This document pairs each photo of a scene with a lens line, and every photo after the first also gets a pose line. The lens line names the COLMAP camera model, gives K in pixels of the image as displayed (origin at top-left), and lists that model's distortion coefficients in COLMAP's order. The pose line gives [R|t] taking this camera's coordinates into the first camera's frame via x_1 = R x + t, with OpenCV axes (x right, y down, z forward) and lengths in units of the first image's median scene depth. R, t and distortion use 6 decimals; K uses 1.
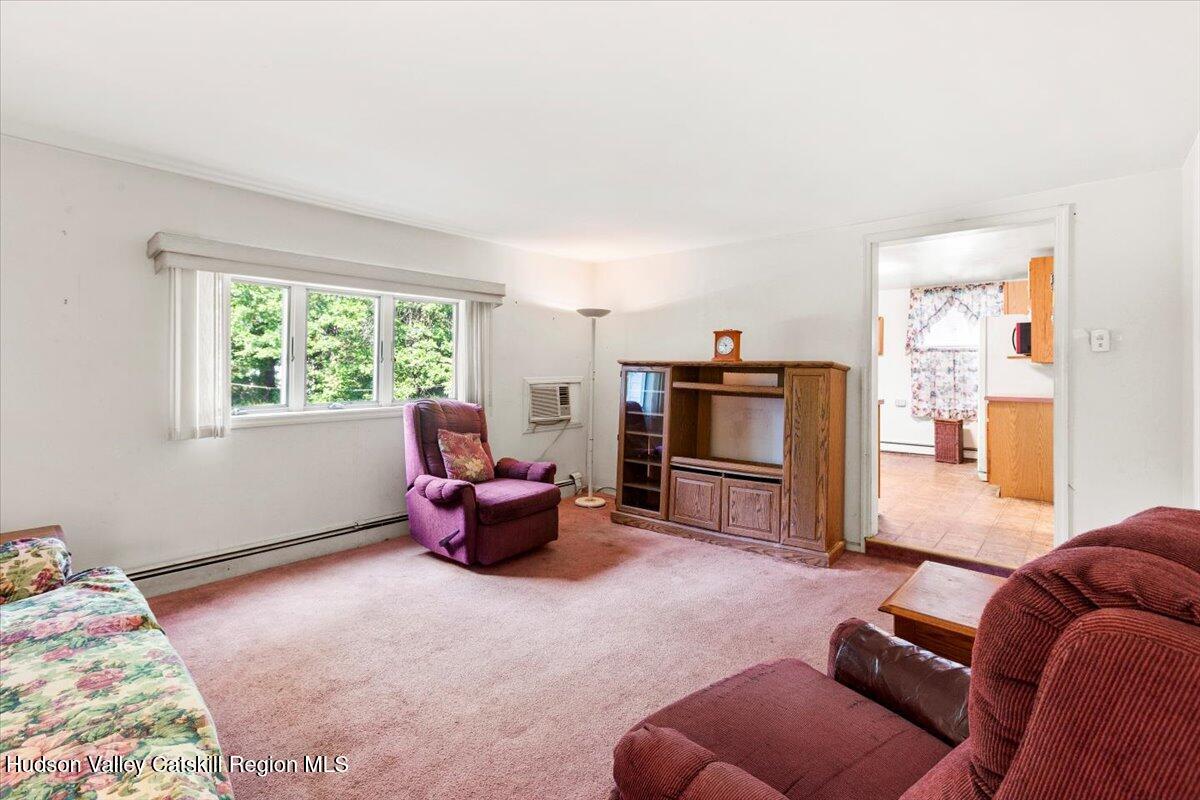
lens RADIAL K [[535.0, 0, 599.3], [0, 535.0, 371.3], [0, 0, 1]] dist [-0.000165, -0.000133]
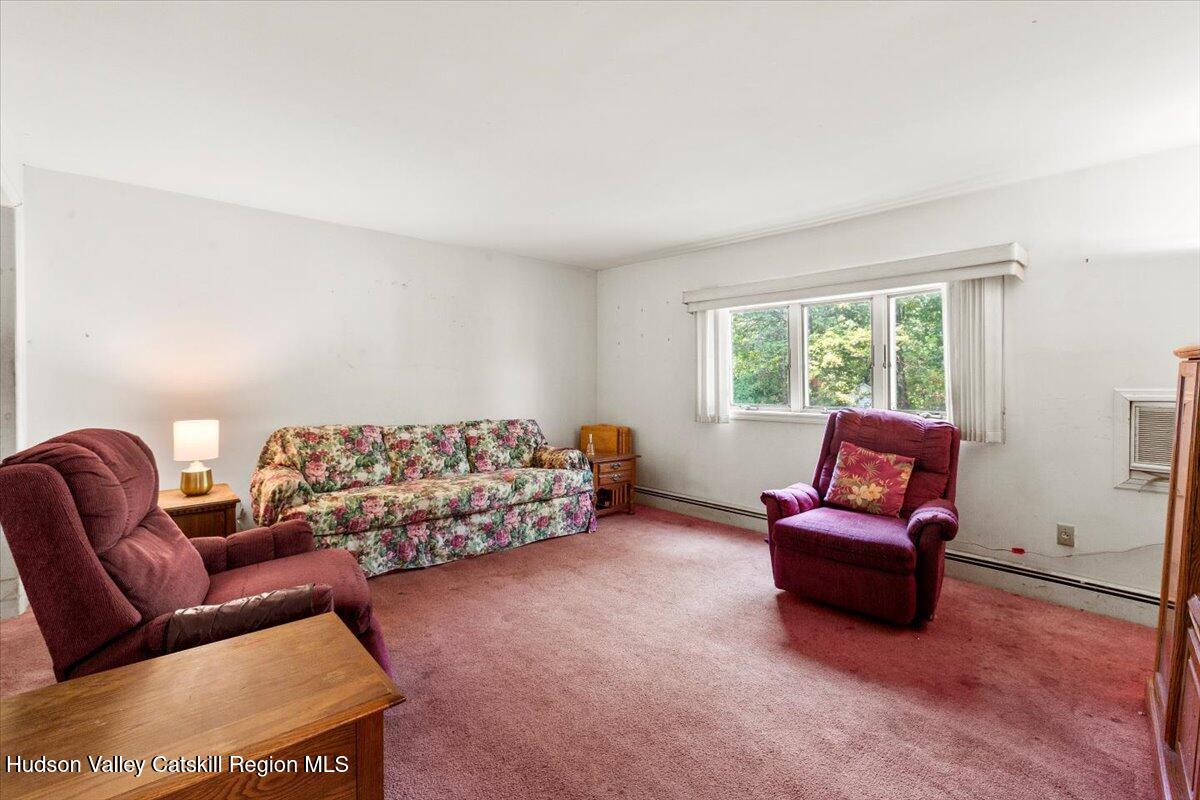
lens RADIAL K [[534.0, 0, 600.0], [0, 534.0, 400.0], [0, 0, 1]] dist [0.001730, 0.000209]
pose [[-0.098819, 0.036966, -0.994419, 0.736484], [0.000104, 0.999310, 0.037137, 0.005686], [0.995105, 0.003566, -0.098754, 0.807724]]
